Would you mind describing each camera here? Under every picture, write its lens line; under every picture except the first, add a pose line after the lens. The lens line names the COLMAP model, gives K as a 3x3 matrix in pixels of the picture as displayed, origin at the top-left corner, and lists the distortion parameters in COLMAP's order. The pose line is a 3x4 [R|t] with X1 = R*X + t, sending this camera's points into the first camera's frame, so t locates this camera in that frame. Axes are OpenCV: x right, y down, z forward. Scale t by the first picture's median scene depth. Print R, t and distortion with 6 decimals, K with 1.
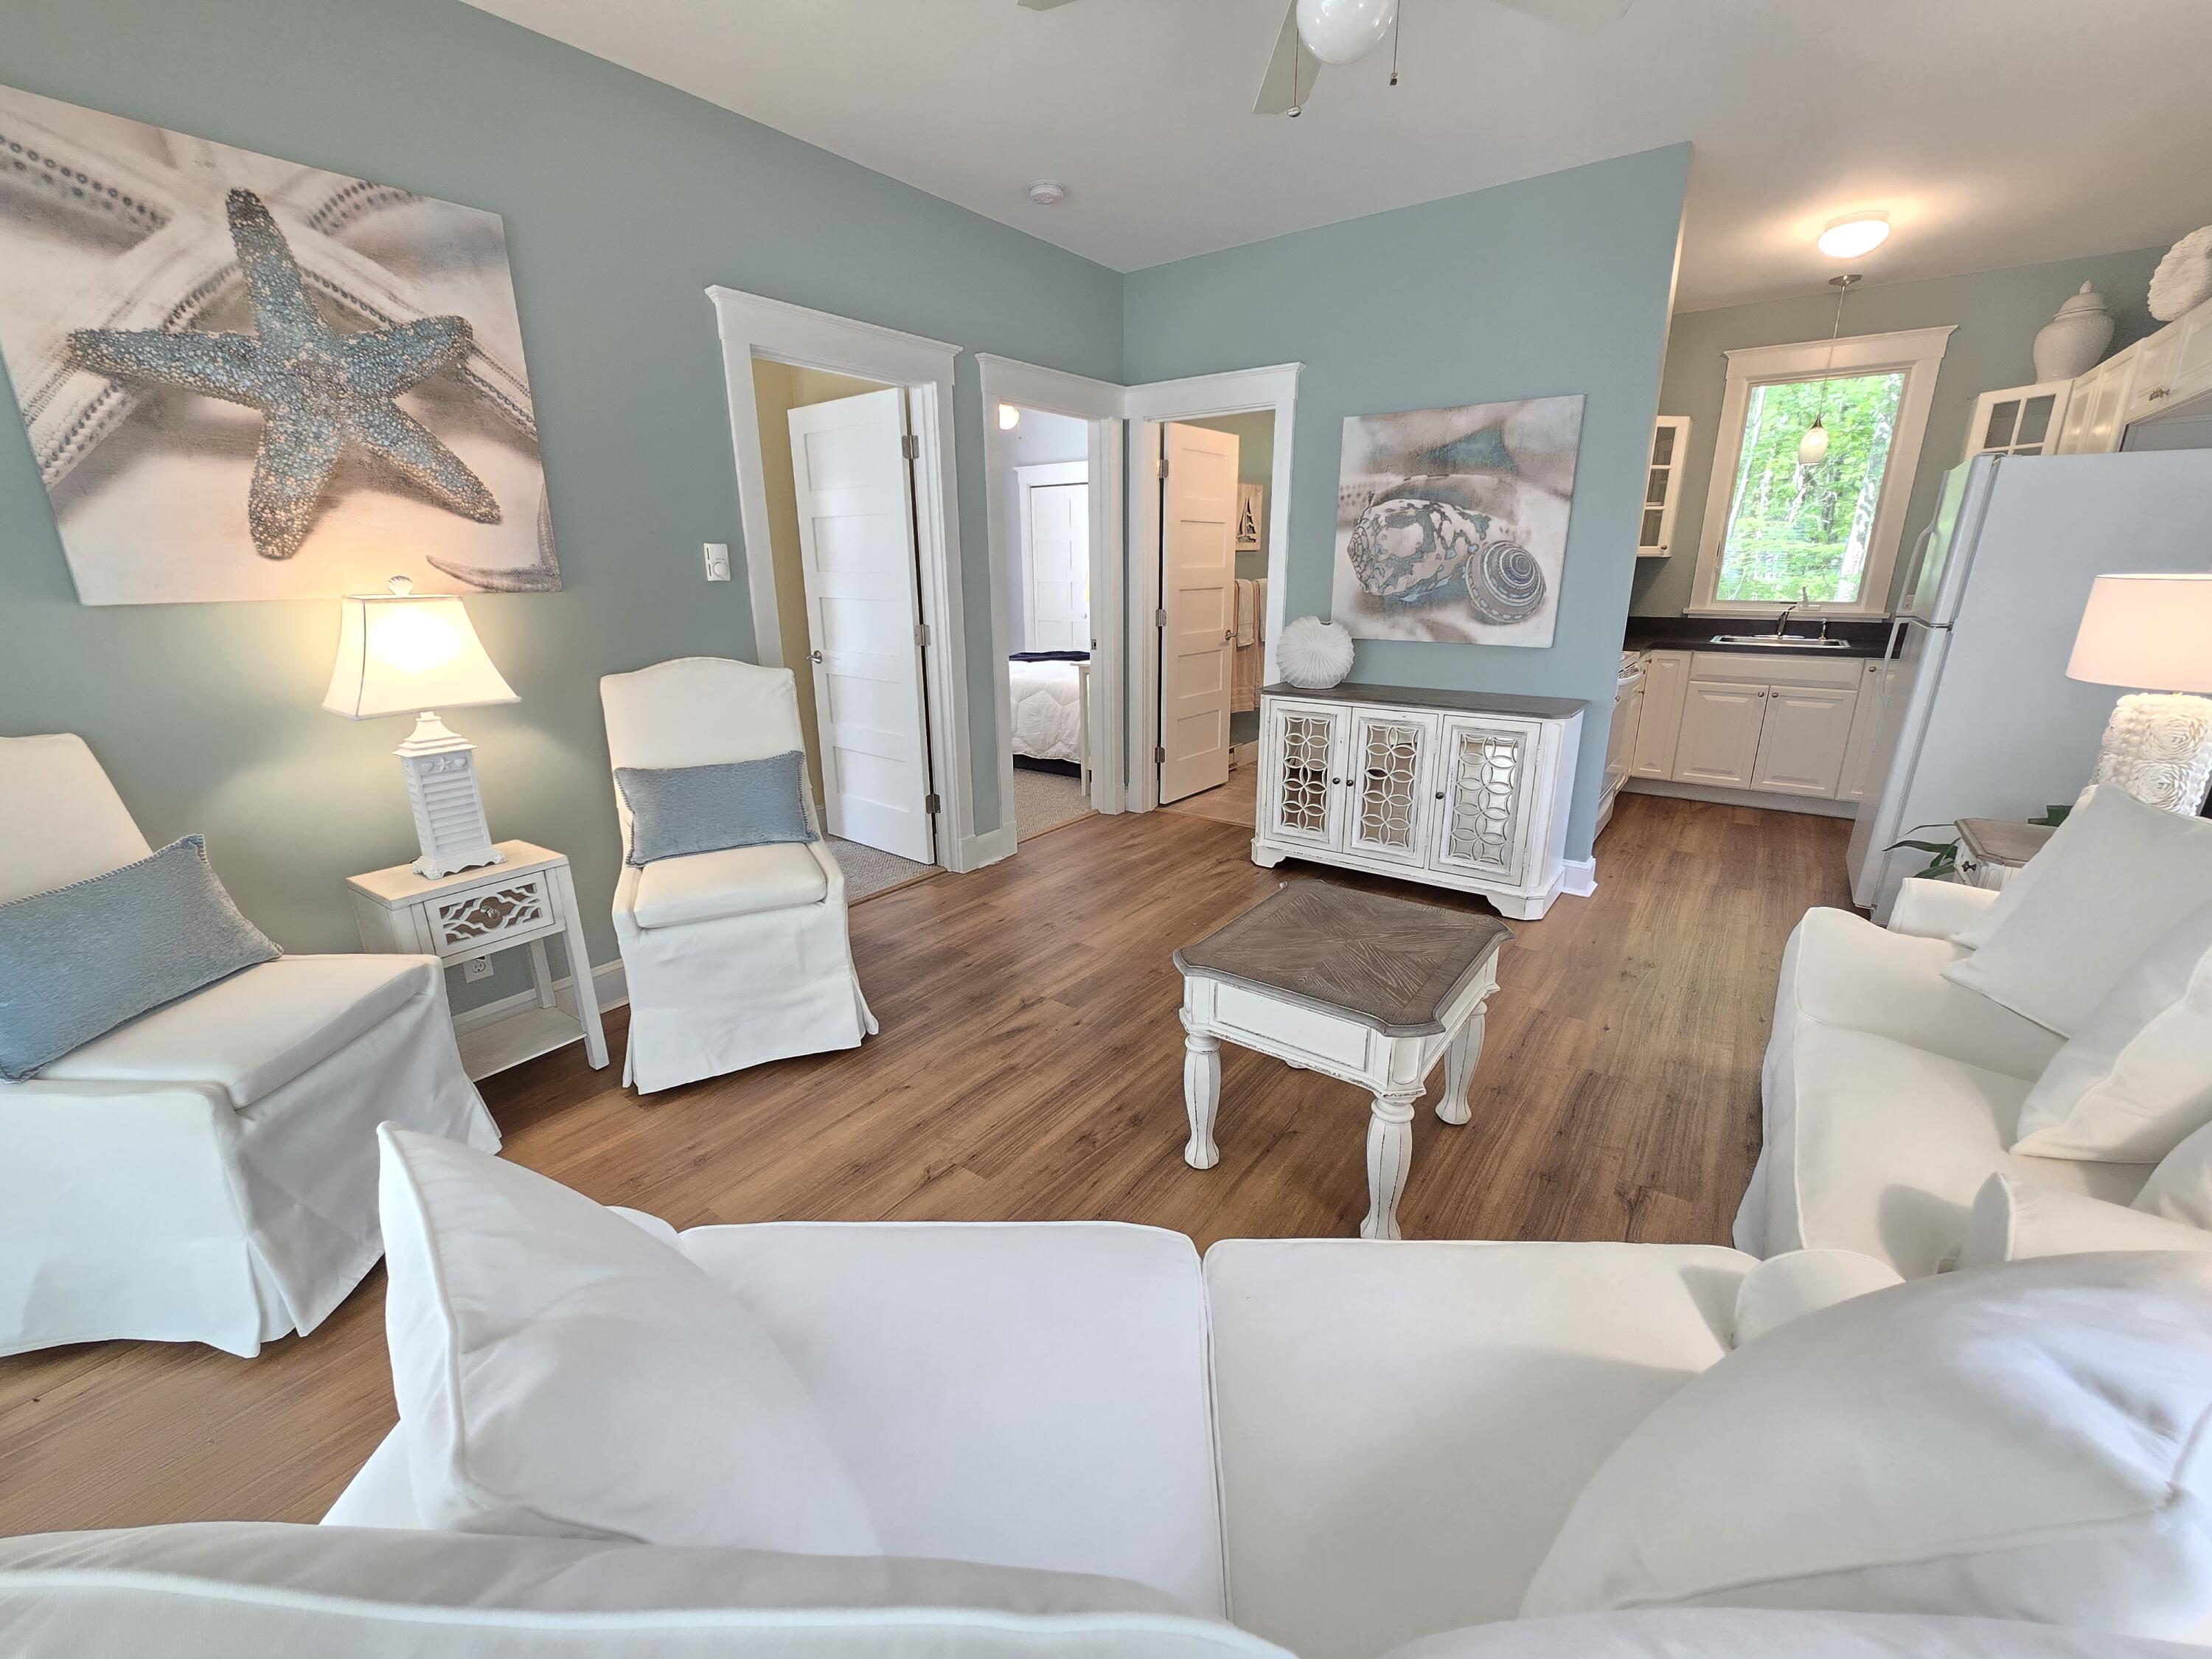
lens RADIAL K [[906.9, 0, 1107.7], [0, 906.9, 821.9], [0, 0, 1]] dist [-0.002079, -0.000188]
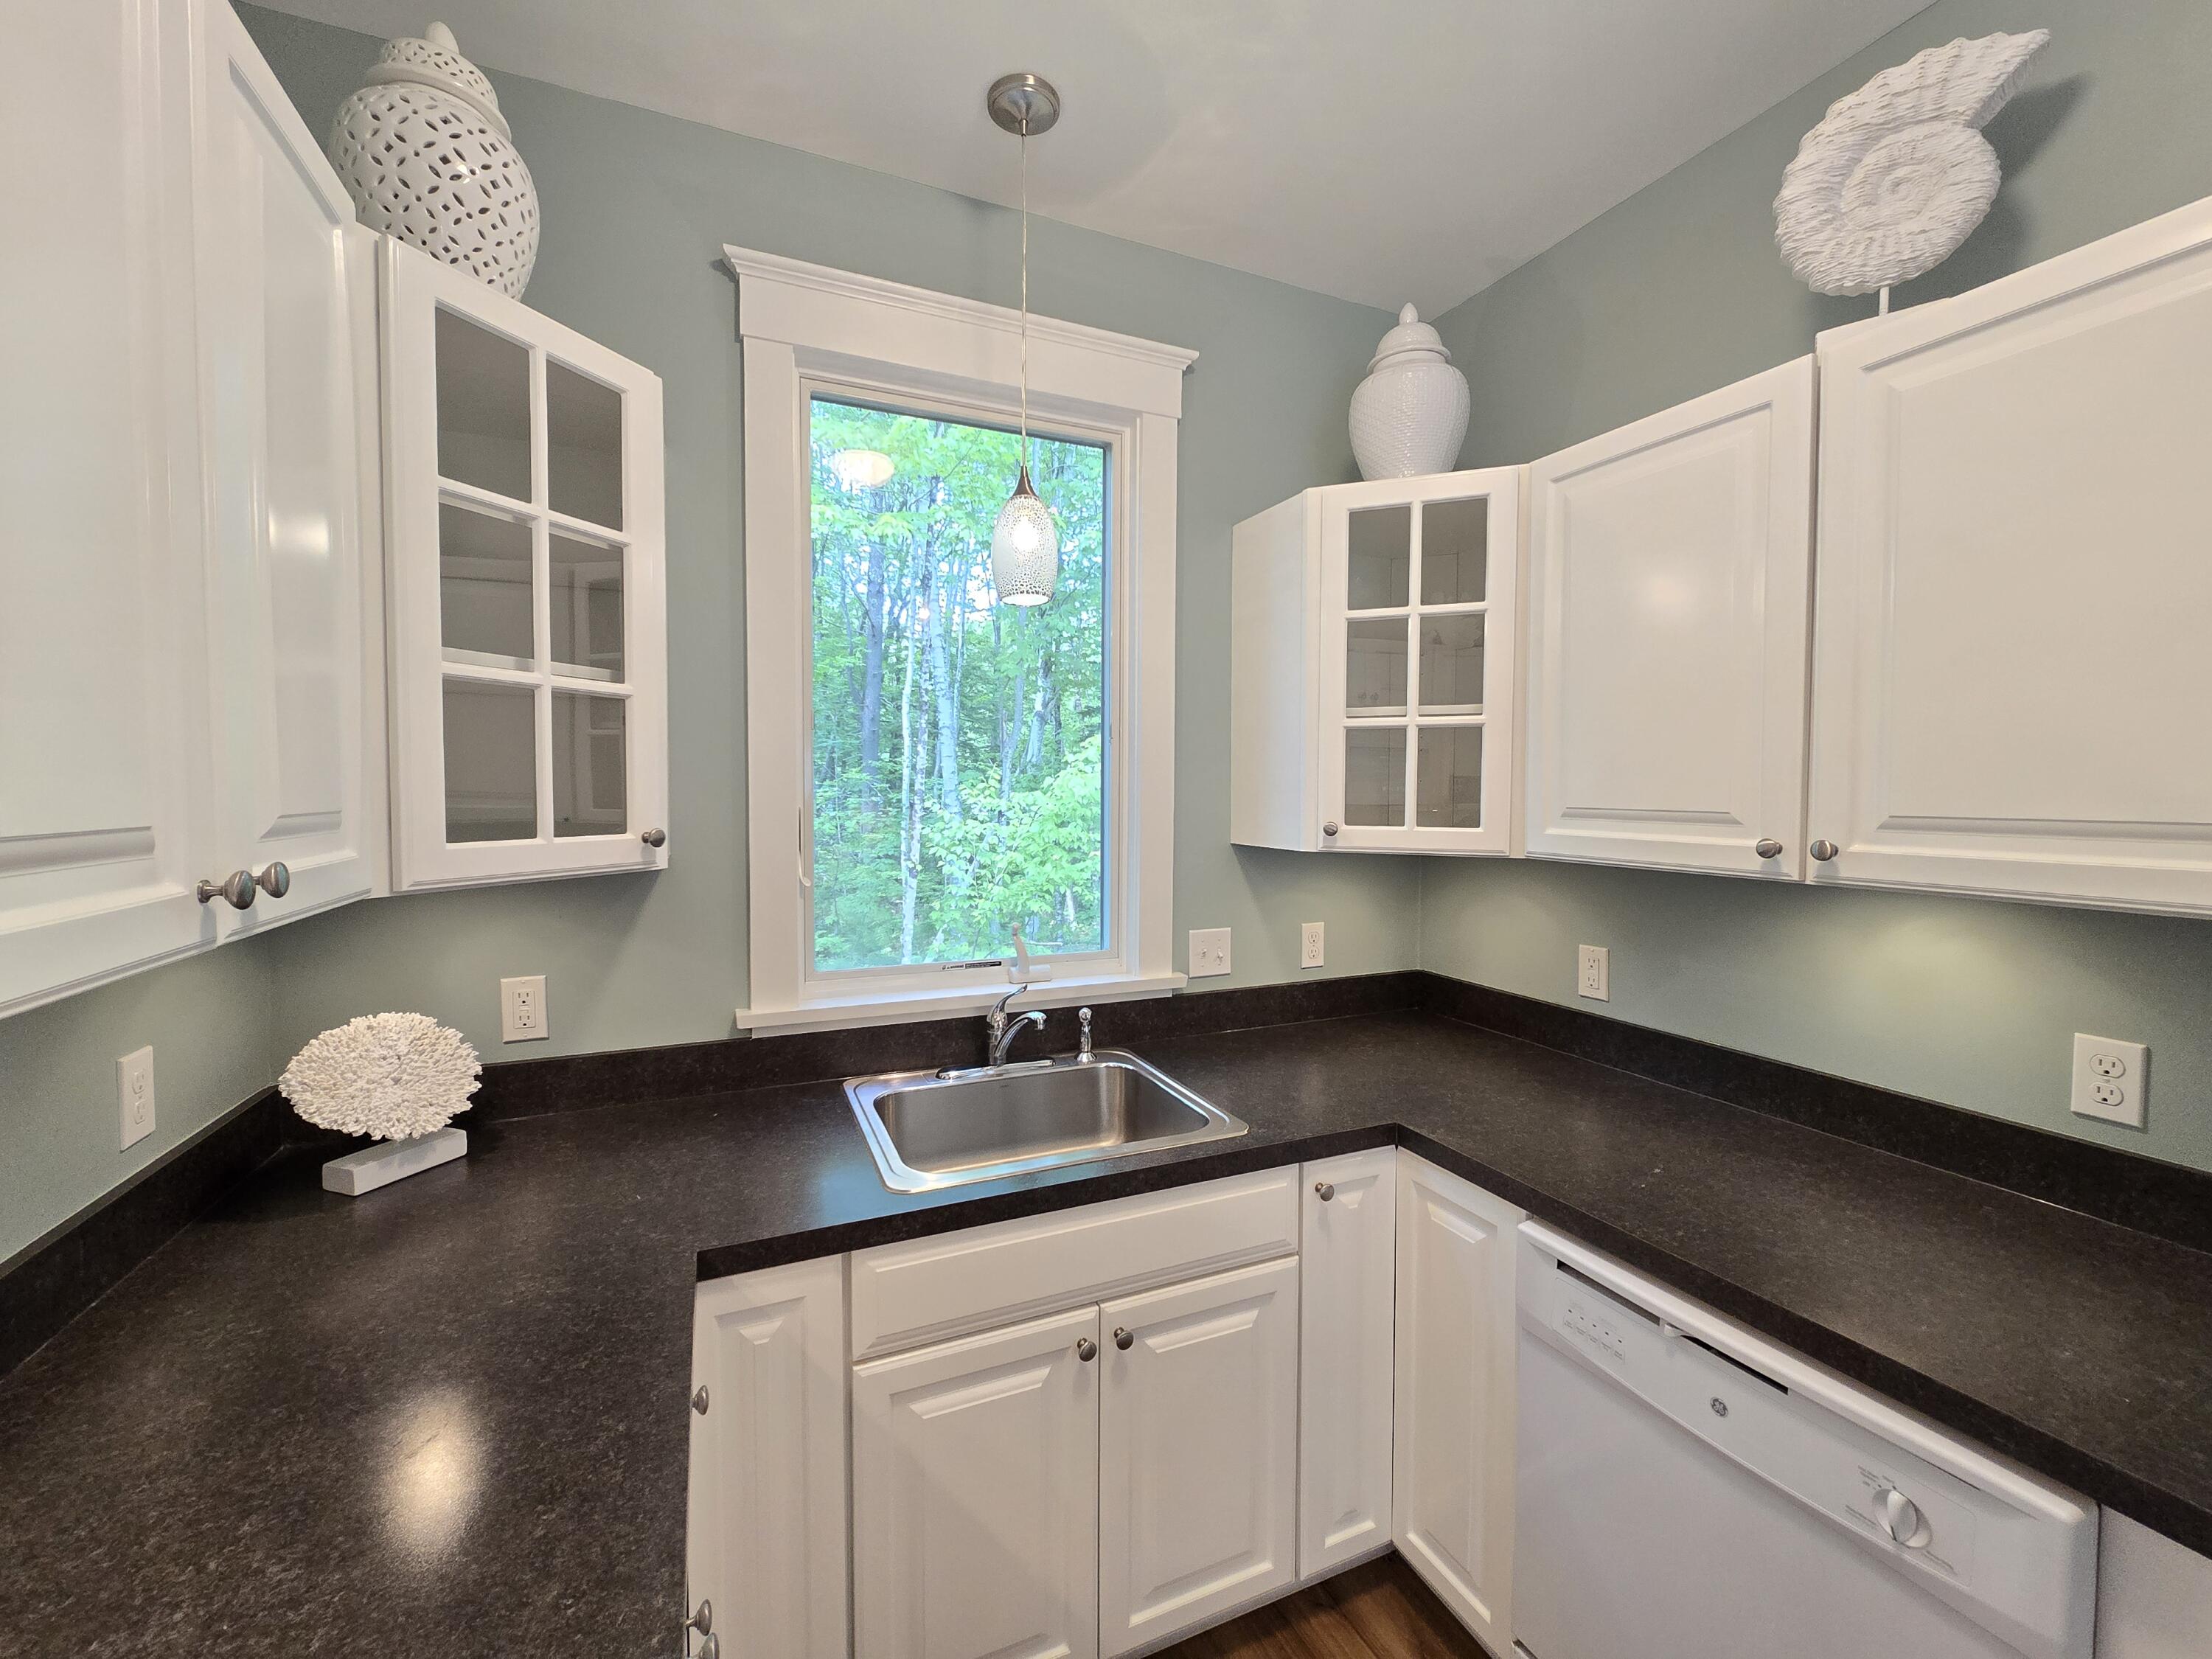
lens RADIAL K [[900.1, 0, 1100.7], [0, 900.1, 826.4], [0, 0, 1]] dist [-0.003710, -0.000655]
pose [[0.500132, -0.025038, 0.865587, 0.464860], [0.236530, 0.965521, -0.108737, -0.252681], [-0.833020, 0.259120, 0.488810, 0.781923]]
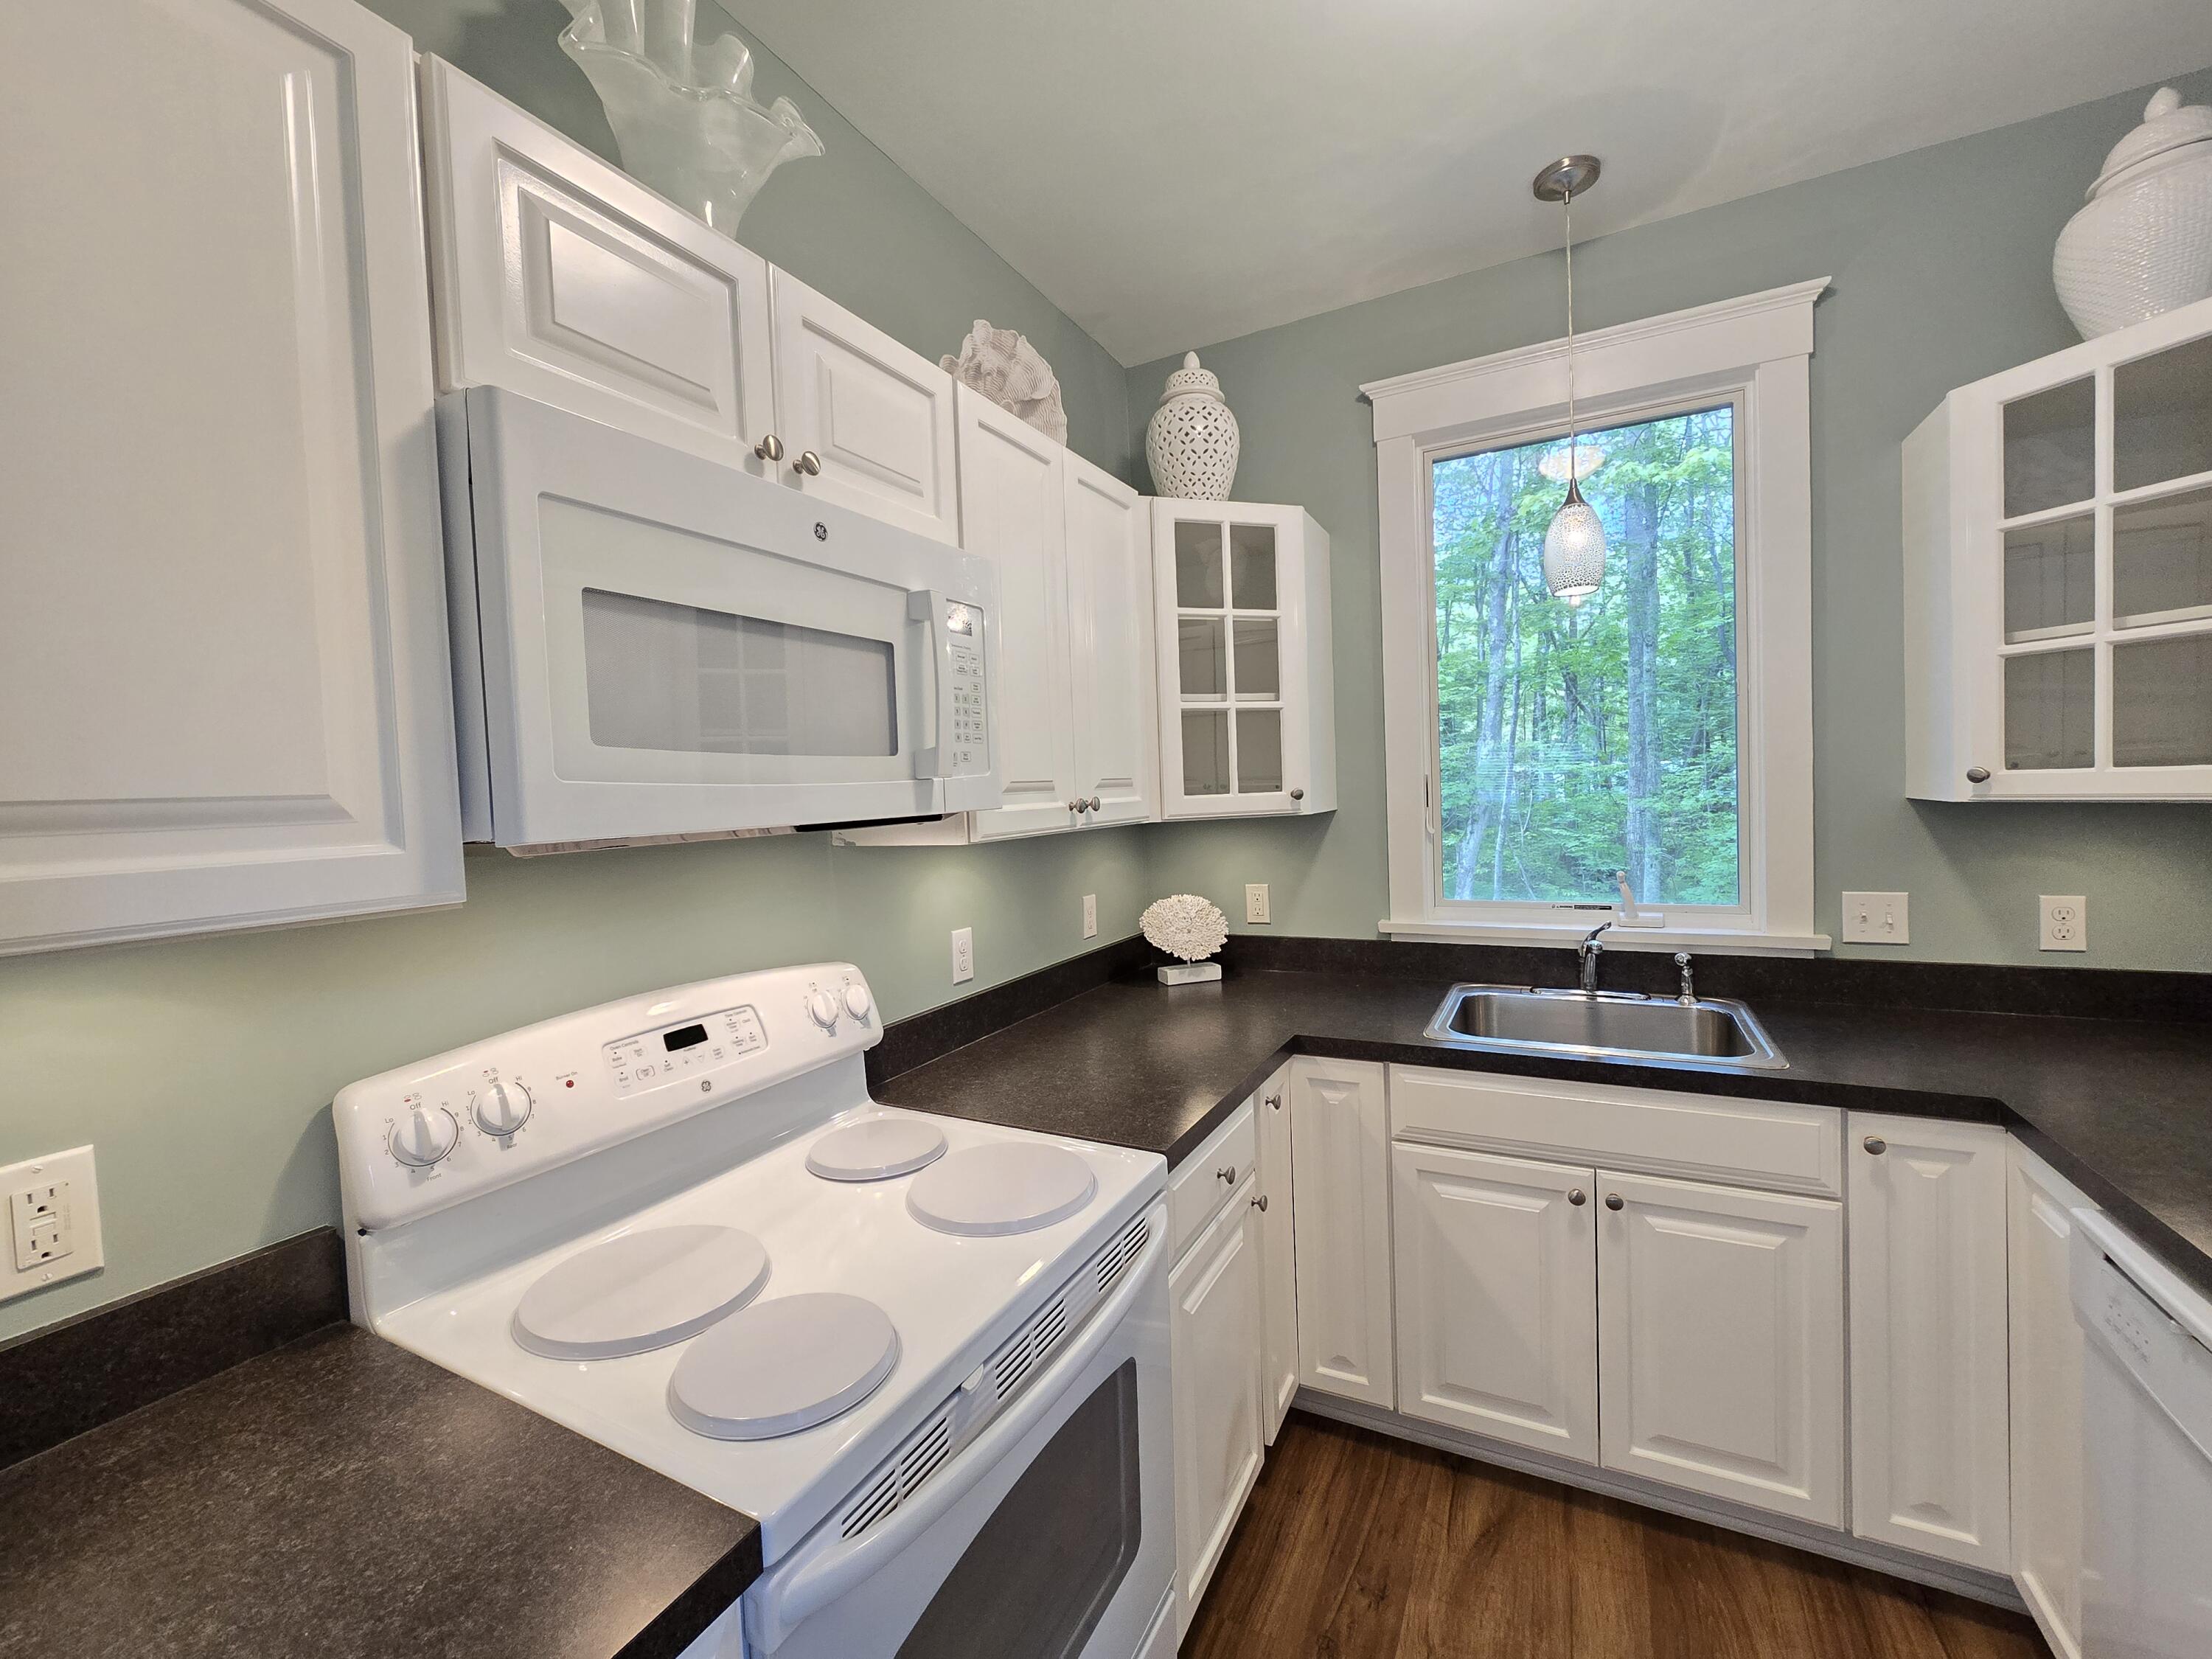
lens RADIAL K [[906.9, 0, 1107.7], [0, 906.9, 821.9], [0, 0, 1]] dist [-0.002079, -0.000188]
pose [[0.987059, -0.034689, 0.156562, 0.470849], [0.072800, 0.966850, -0.244749, -0.198001], [-0.142882, 0.252979, 0.956863, 0.626880]]
